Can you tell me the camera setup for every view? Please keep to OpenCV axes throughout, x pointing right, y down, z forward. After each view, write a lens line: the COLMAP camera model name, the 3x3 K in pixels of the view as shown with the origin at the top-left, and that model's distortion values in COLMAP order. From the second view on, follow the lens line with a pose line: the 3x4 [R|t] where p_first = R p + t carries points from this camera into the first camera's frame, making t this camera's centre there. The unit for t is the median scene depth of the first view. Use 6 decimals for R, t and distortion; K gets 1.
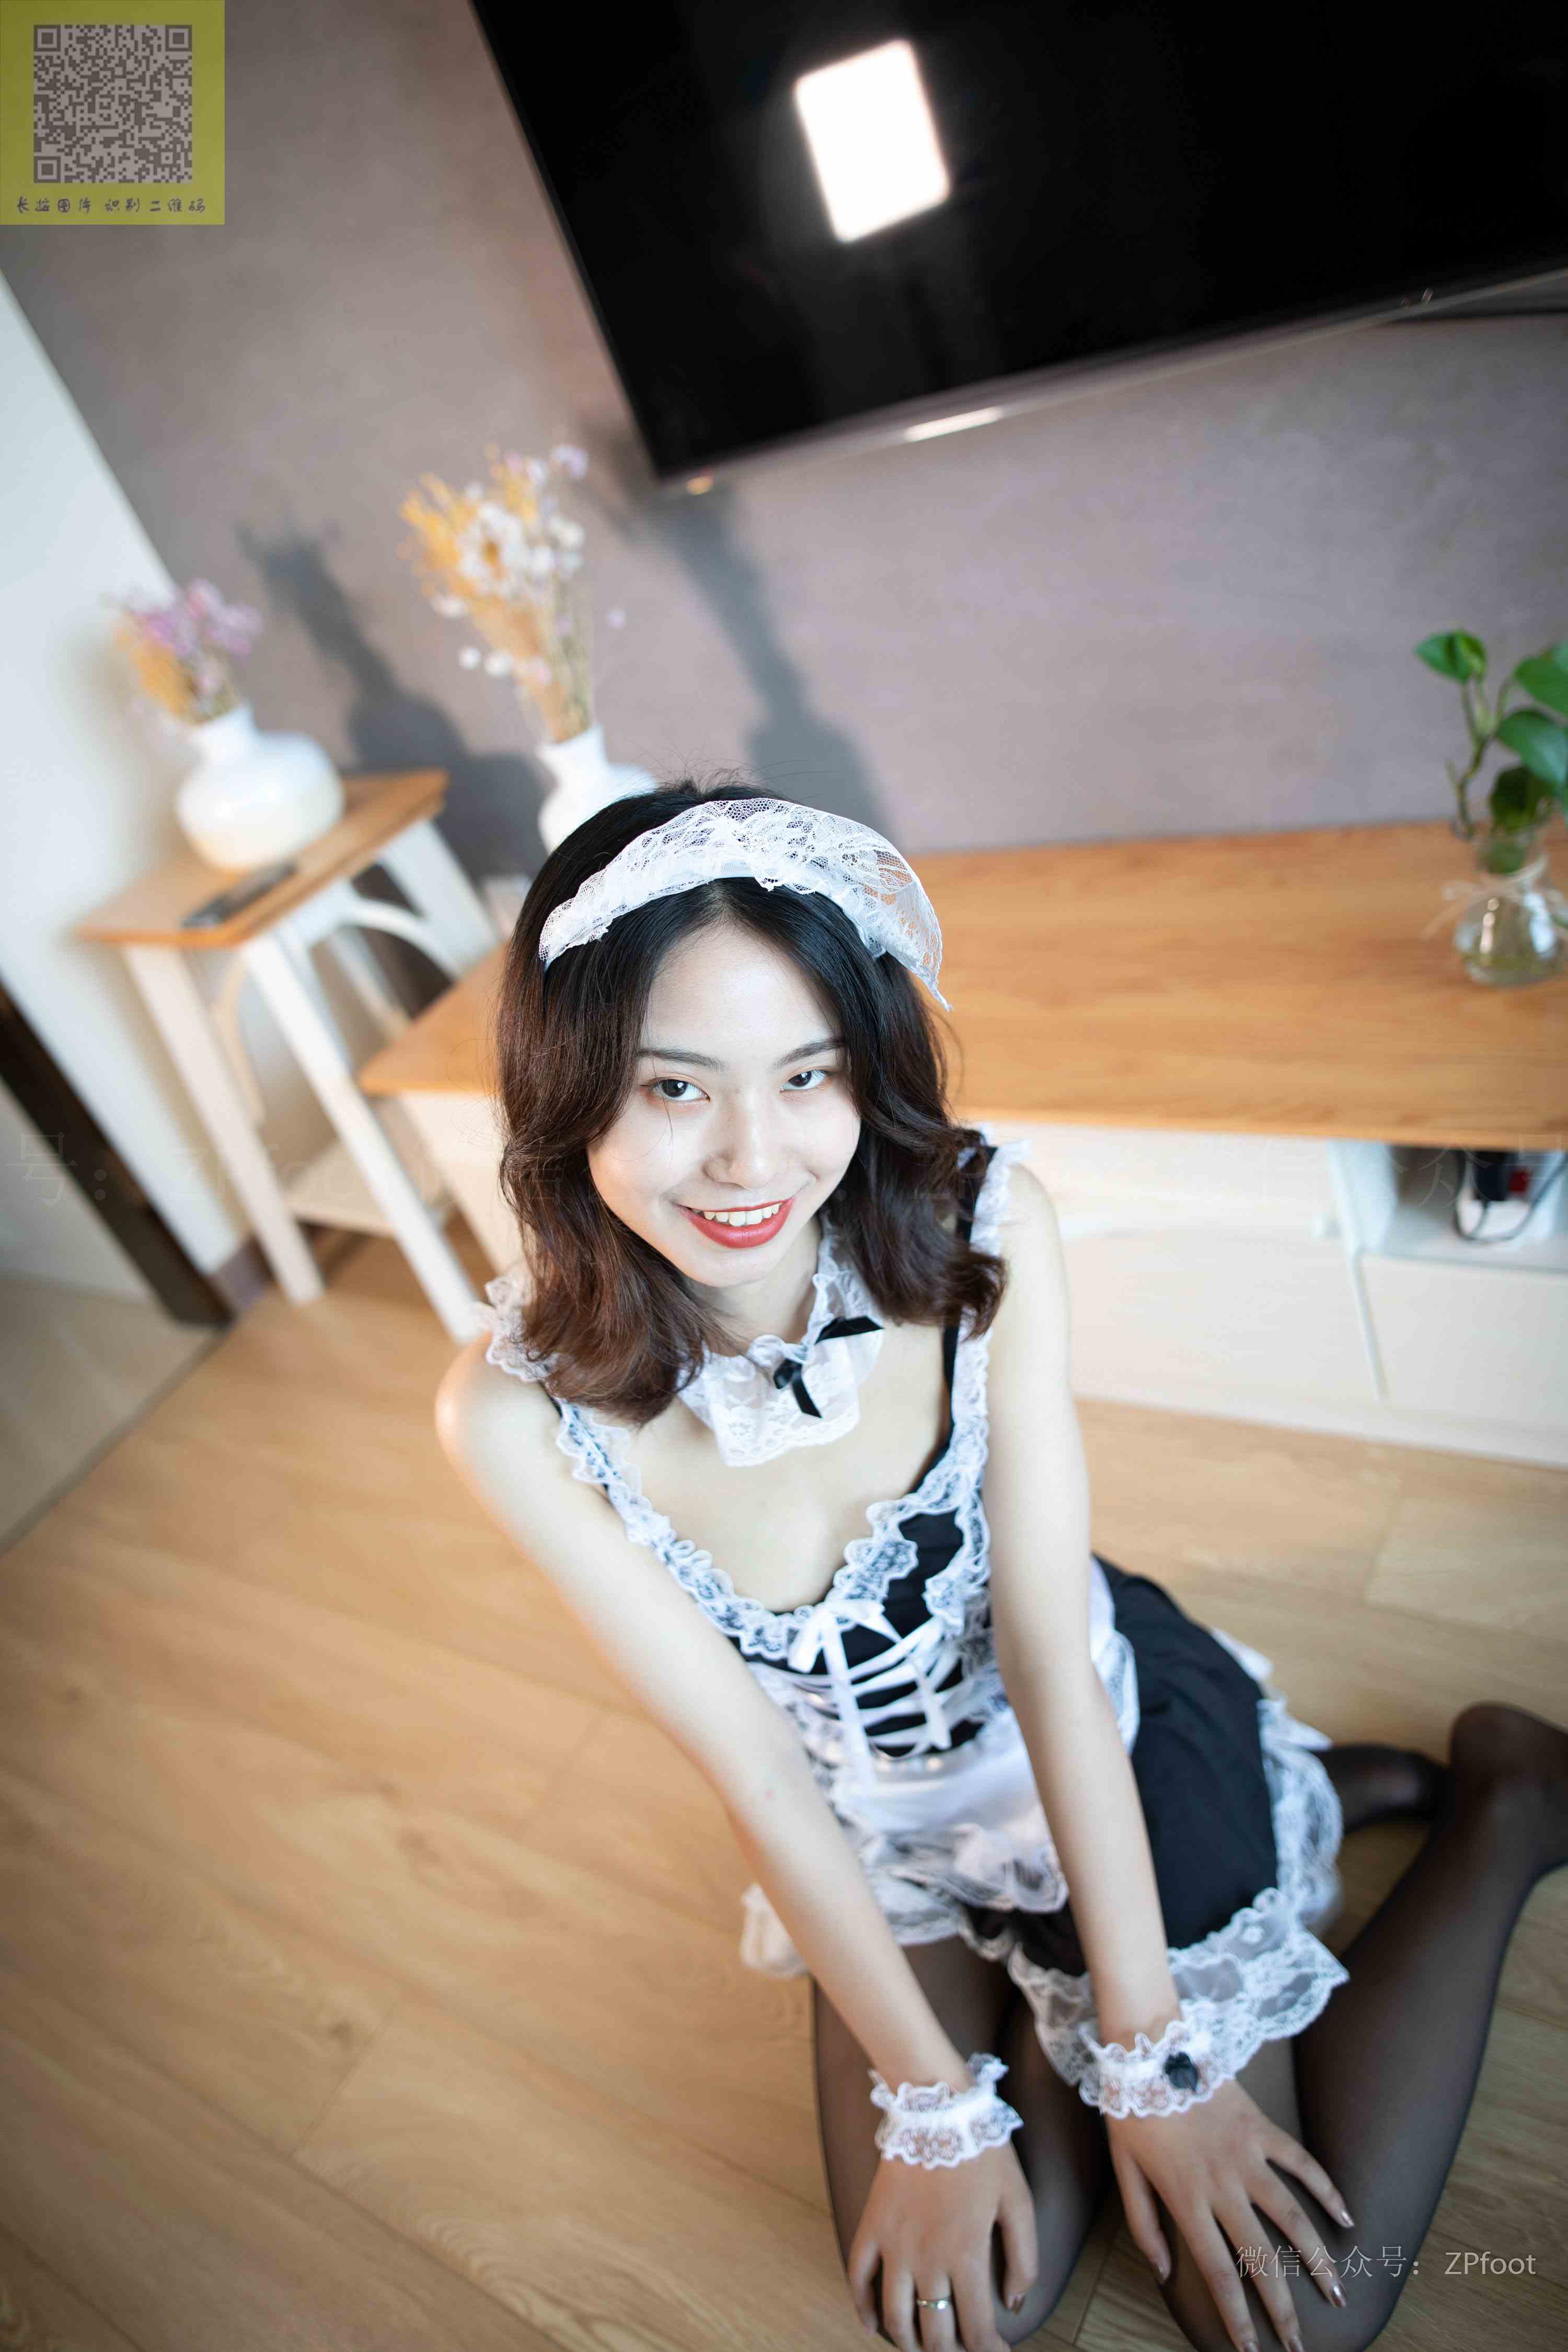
lens RADIAL K [[1648.5, 0, 780.2], [0, 1648.5, 1170.2], [0, 0, 1]] dist [-0.048075, 0.041515]
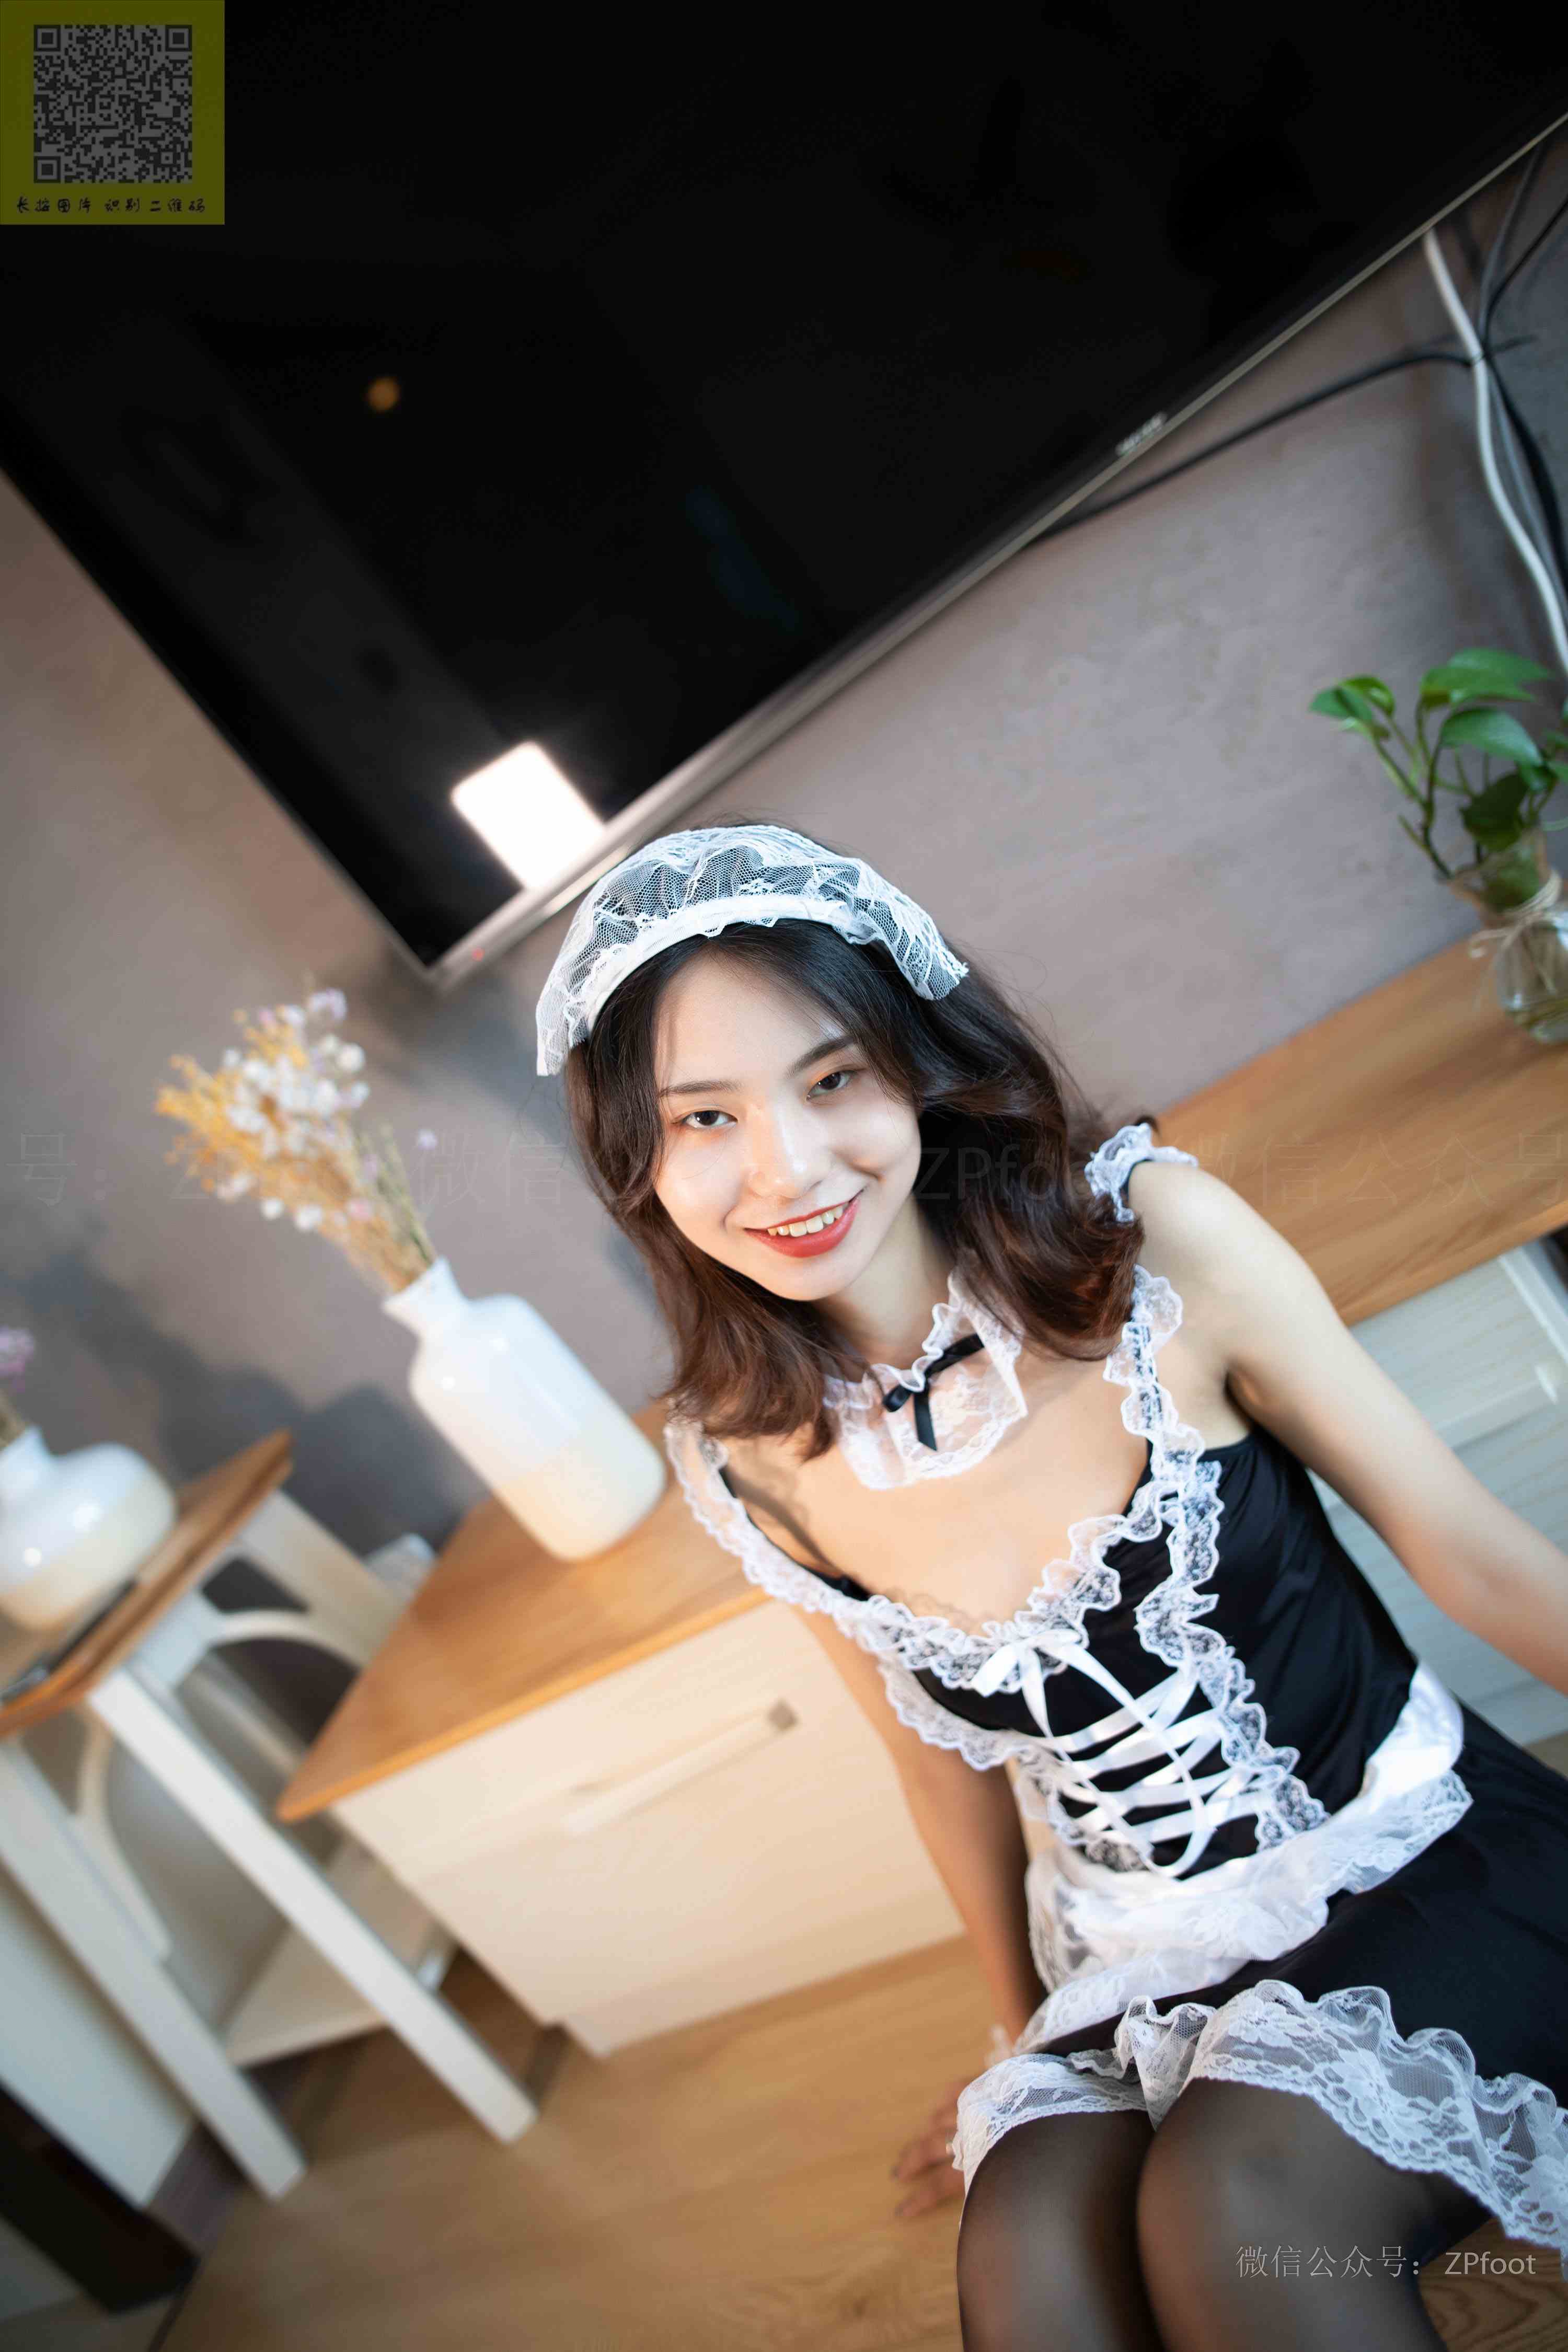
lens RADIAL K [[1648.5, 0, 786.0], [0, 1648.5, 1182.3], [0, 0, 1]] dist [-0.048075, 0.041515]
pose [[0.928859, -0.334998, 0.158103, -0.061842], [0.370432, 0.840504, -0.395389, 0.089408], [-0.000432, 0.425827, 0.904804, 0.198276]]
